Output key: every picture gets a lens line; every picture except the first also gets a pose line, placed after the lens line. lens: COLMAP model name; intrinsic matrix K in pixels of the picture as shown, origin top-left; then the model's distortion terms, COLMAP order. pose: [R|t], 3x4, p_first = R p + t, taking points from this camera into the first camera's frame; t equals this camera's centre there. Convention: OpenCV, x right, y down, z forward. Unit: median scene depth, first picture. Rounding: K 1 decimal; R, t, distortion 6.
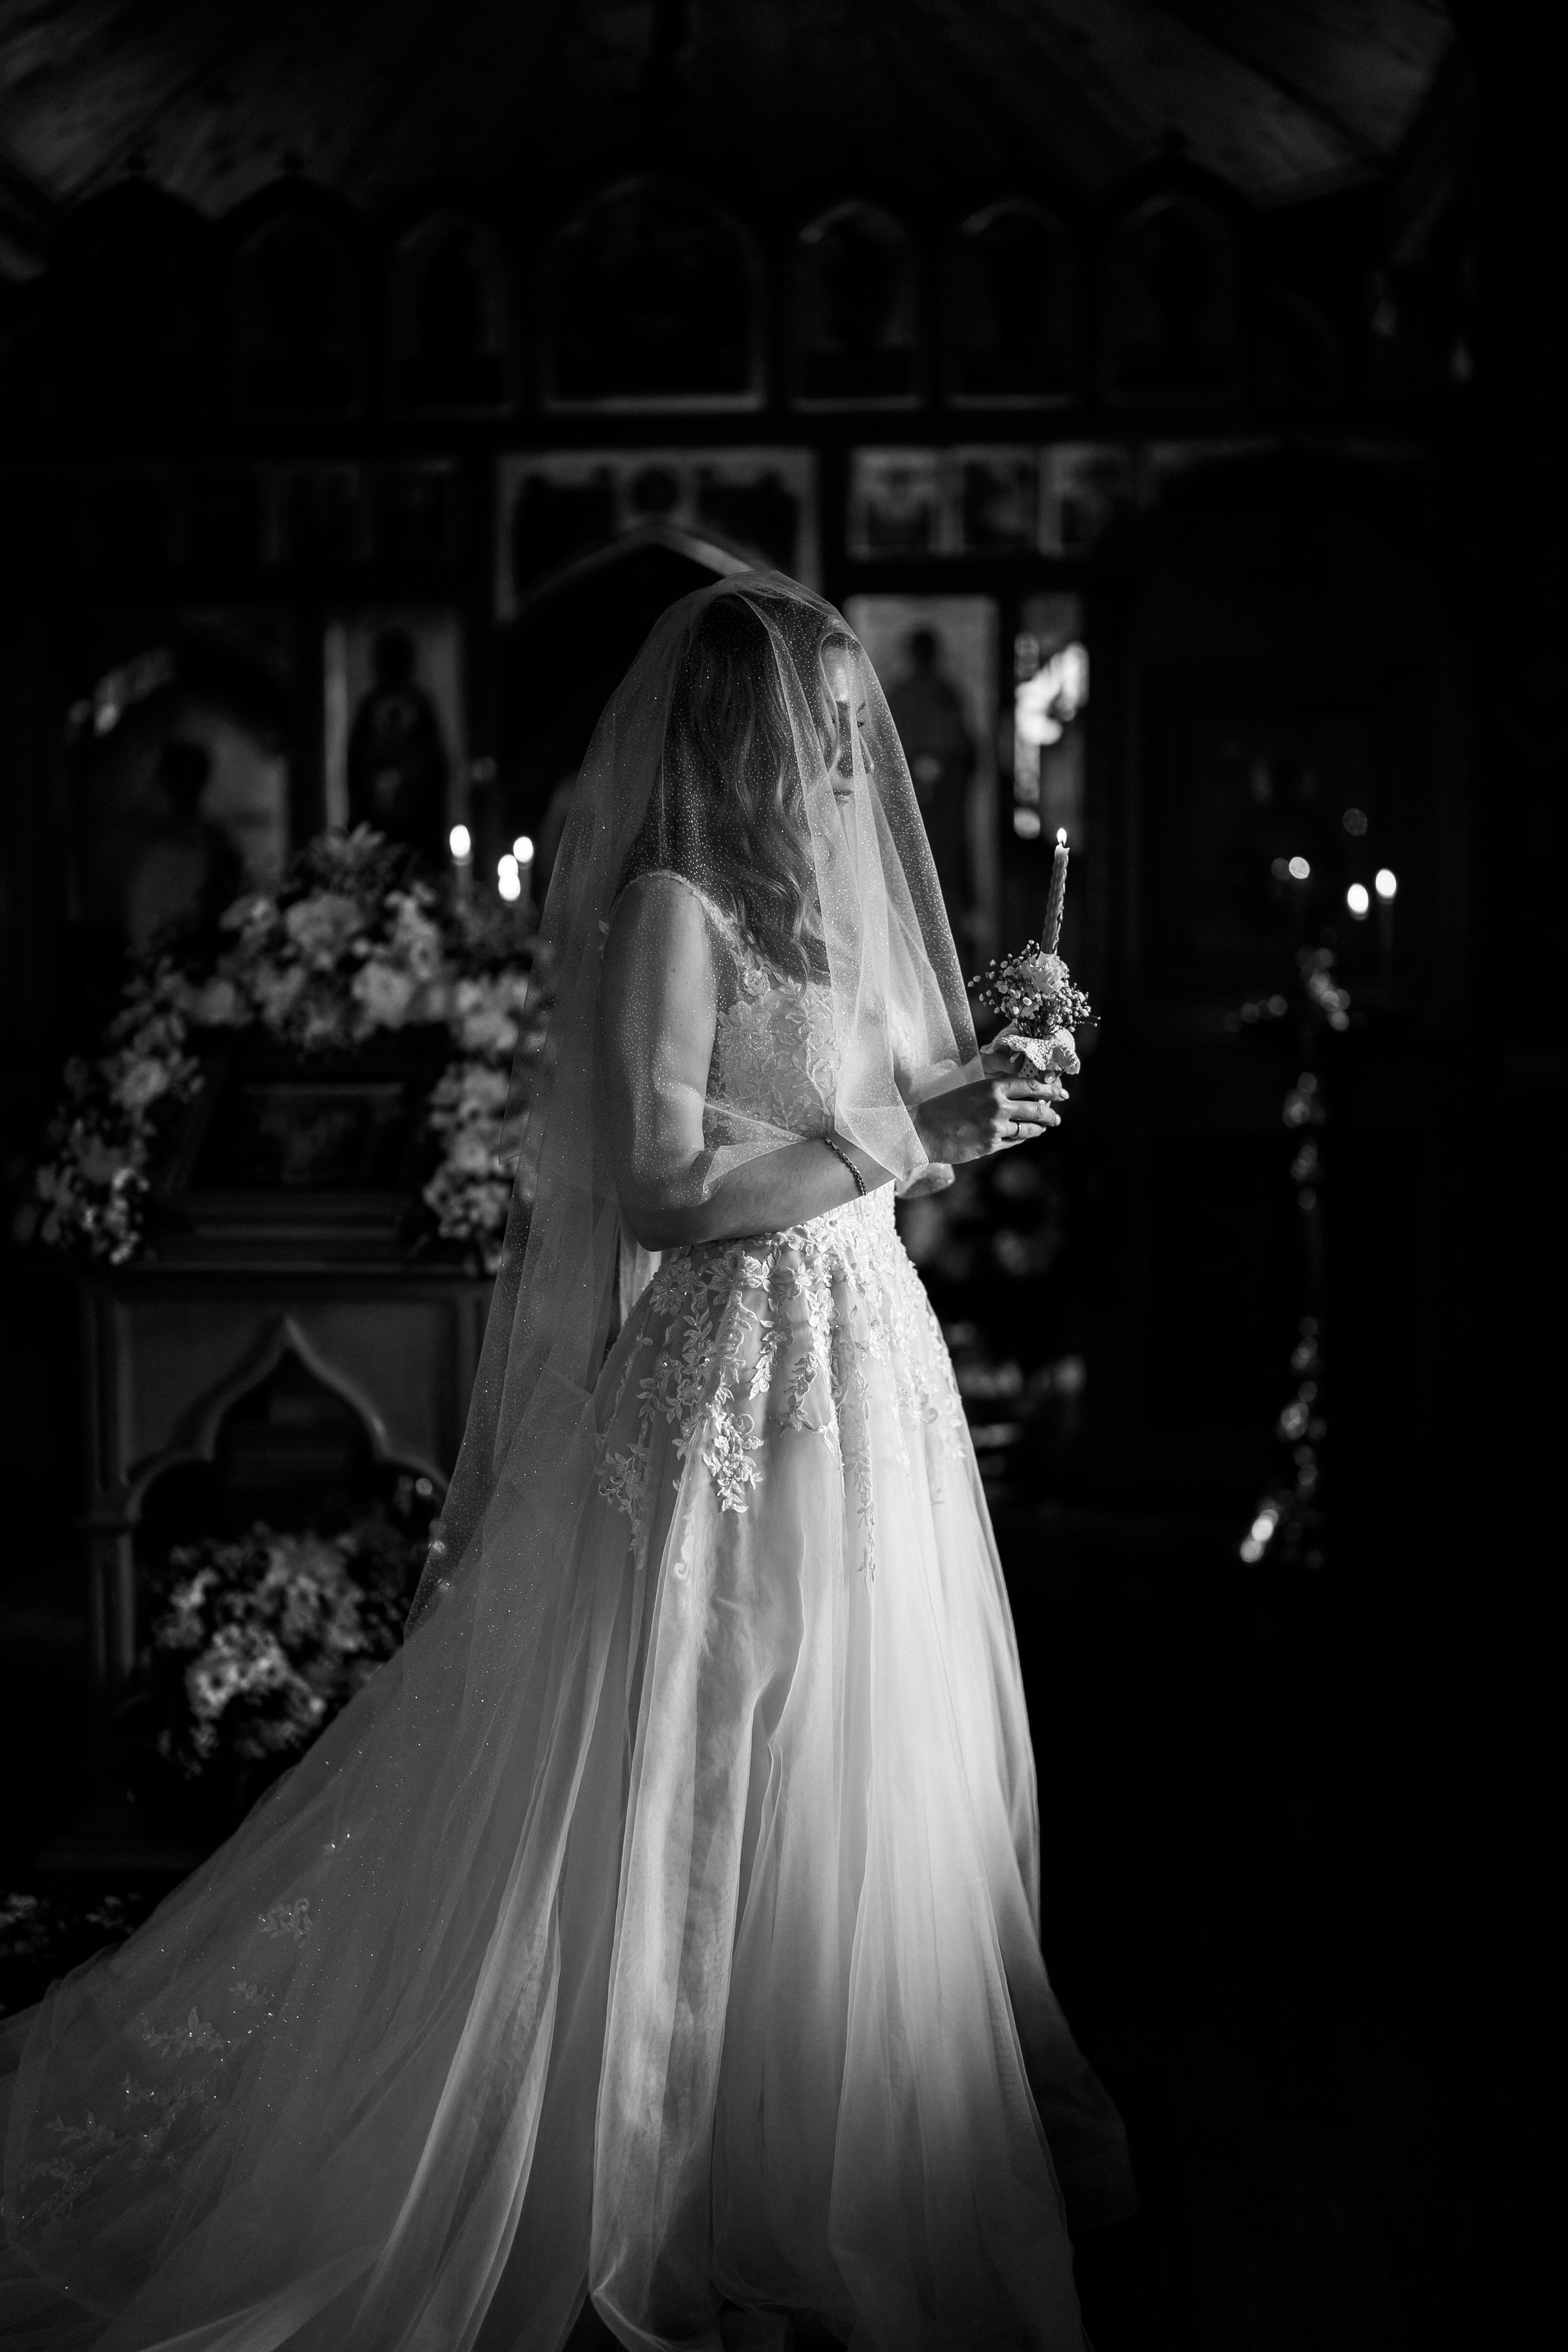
lens RADIAL K [[3306.7, 0, 835.8], [0, 3306.7, 1181.9], [0, 0, 1]] dist [-0.144749, 1.134845]
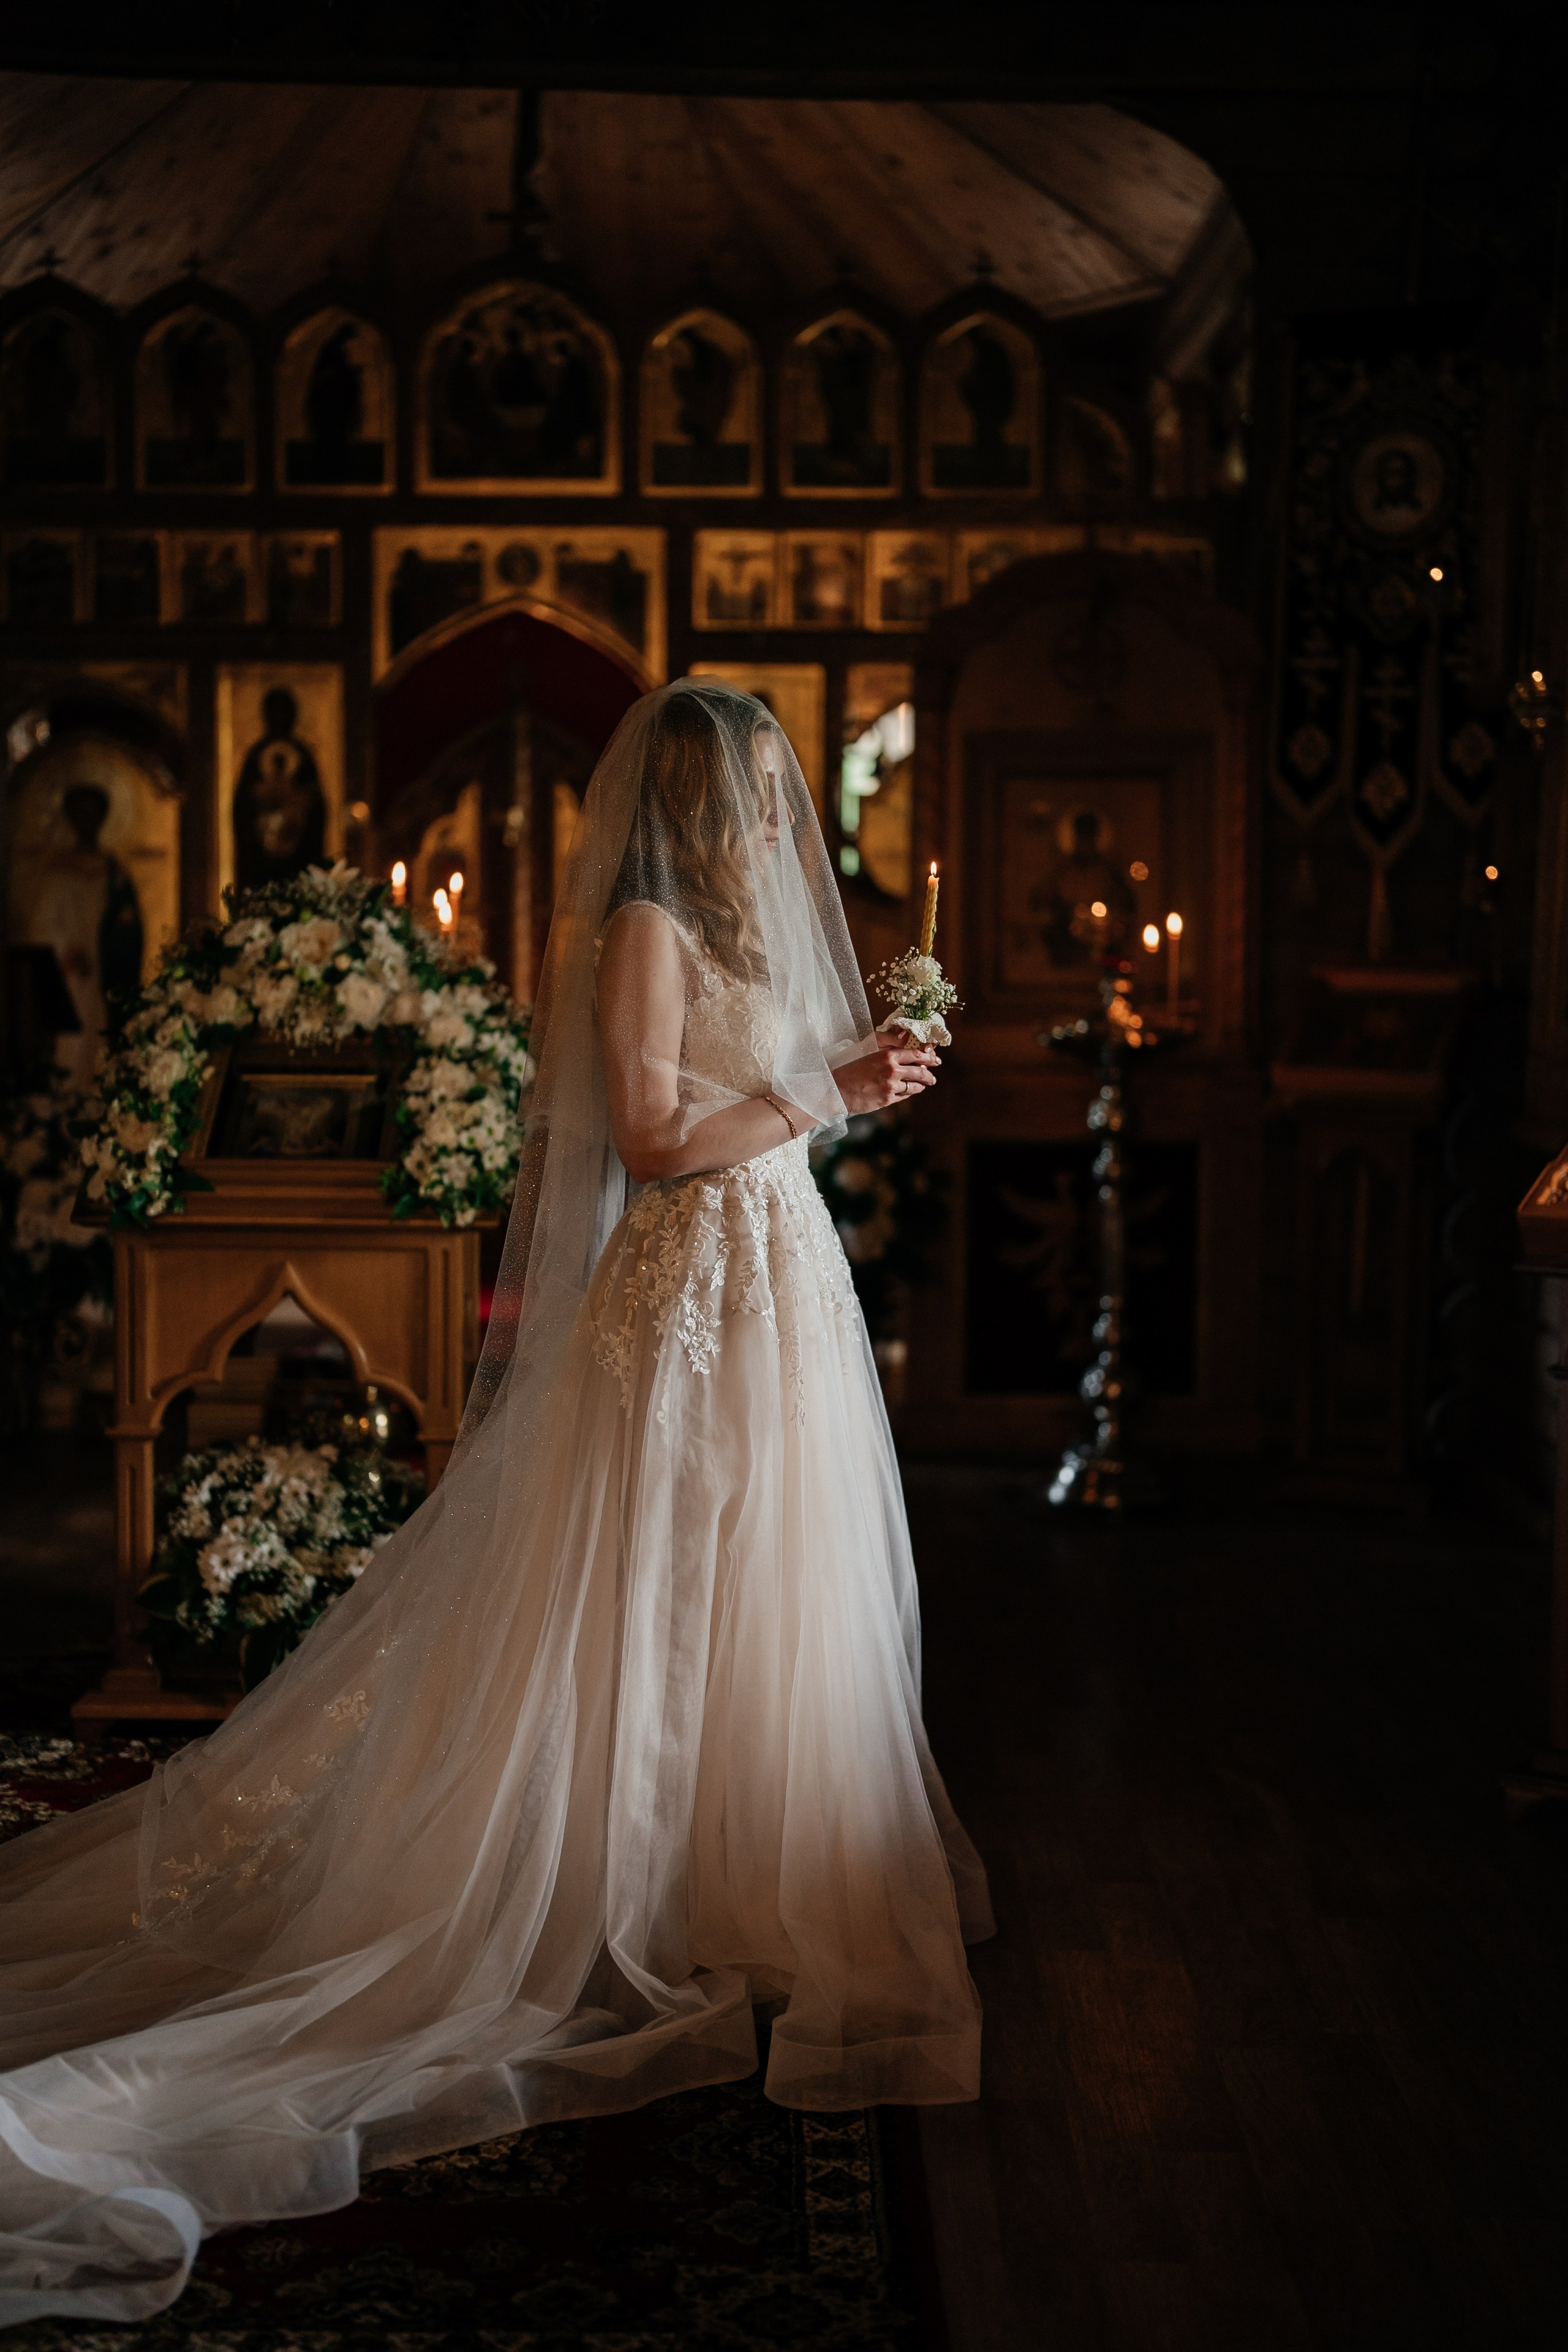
lens RADIAL K [[3380.0, 0, 828.2], [0, 3380.0, 1169.6], [0, 0, 1]] dist [-0.152723, 1.113411]
pose [[0.997500, 0.008599, 0.070147, -0.052845], [-0.007272, 0.999790, -0.019155, 0.027985], [-0.070297, 0.018597, 0.997353, -0.250845]]
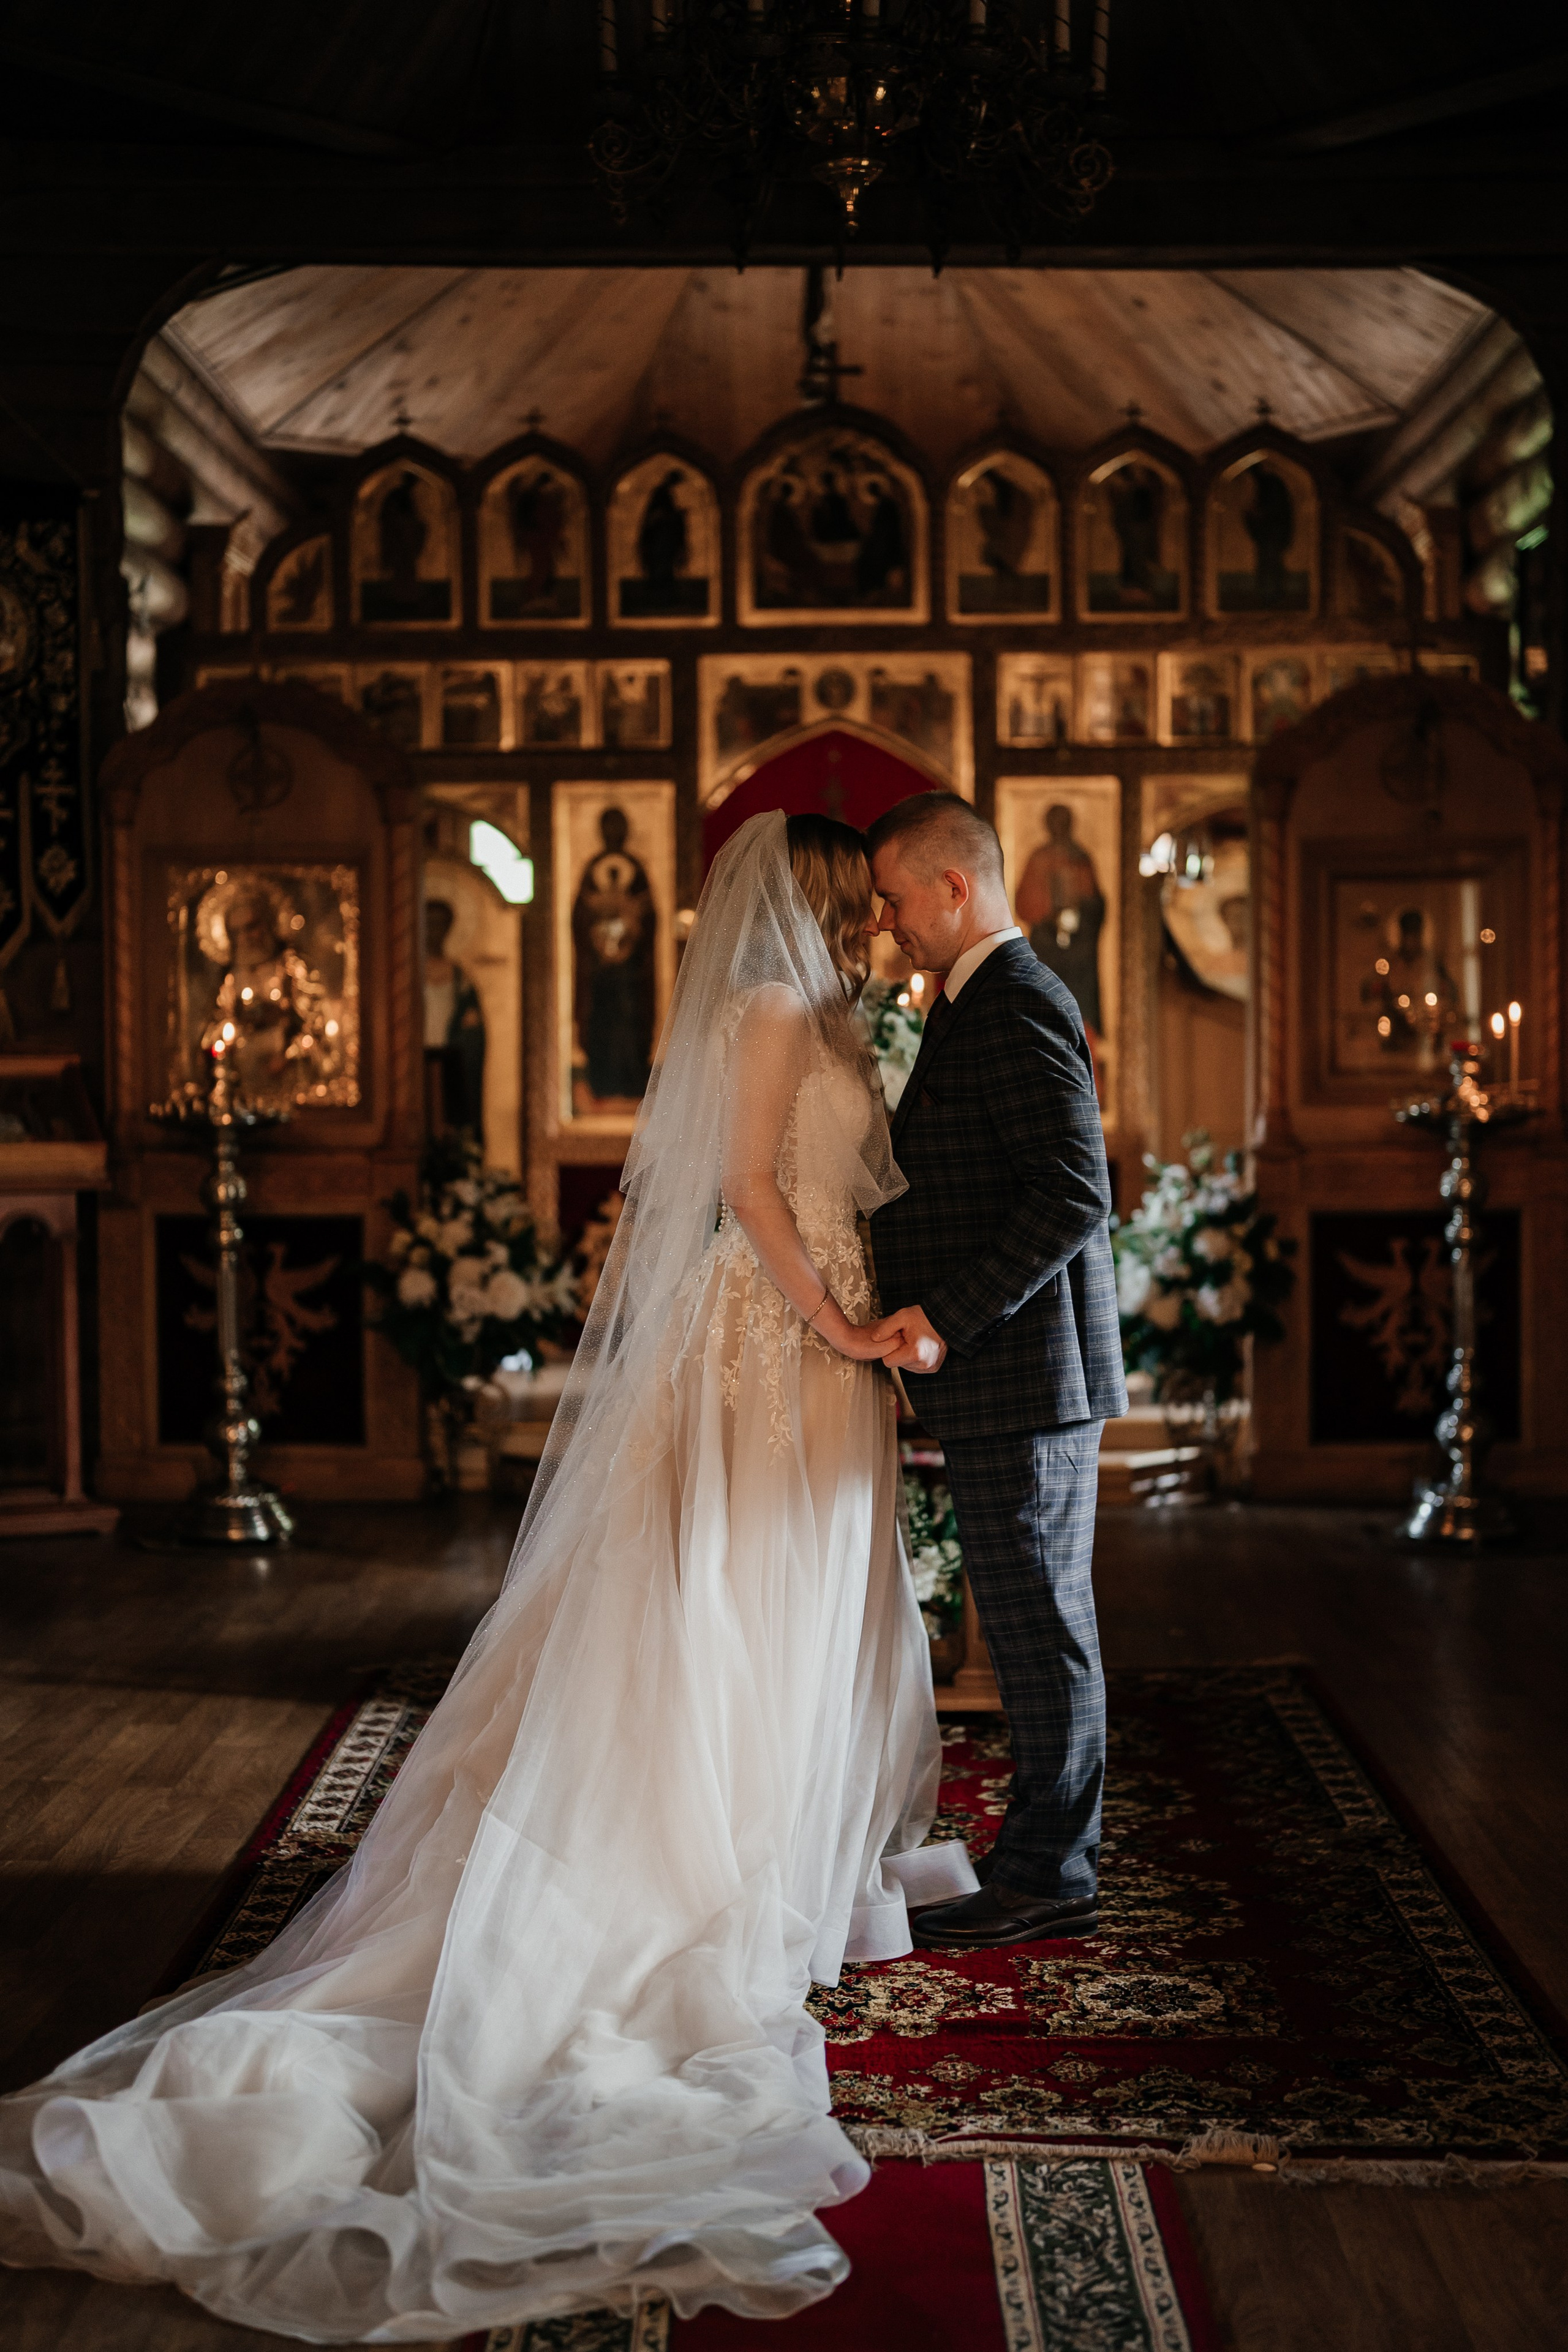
lens RADIAL K [[3510.2, 0, 777.5], [0, 3510.2, 1170.5], [0, 0, 1]] dist [-0.148403, 1.087134]
pose [[0.998615, -0.003496, 0.052504, -0.264871], [0.006160, 0.998696, -0.050673, 0.054674], [-0.052259, 0.050926, 0.997334, -0.479947]]
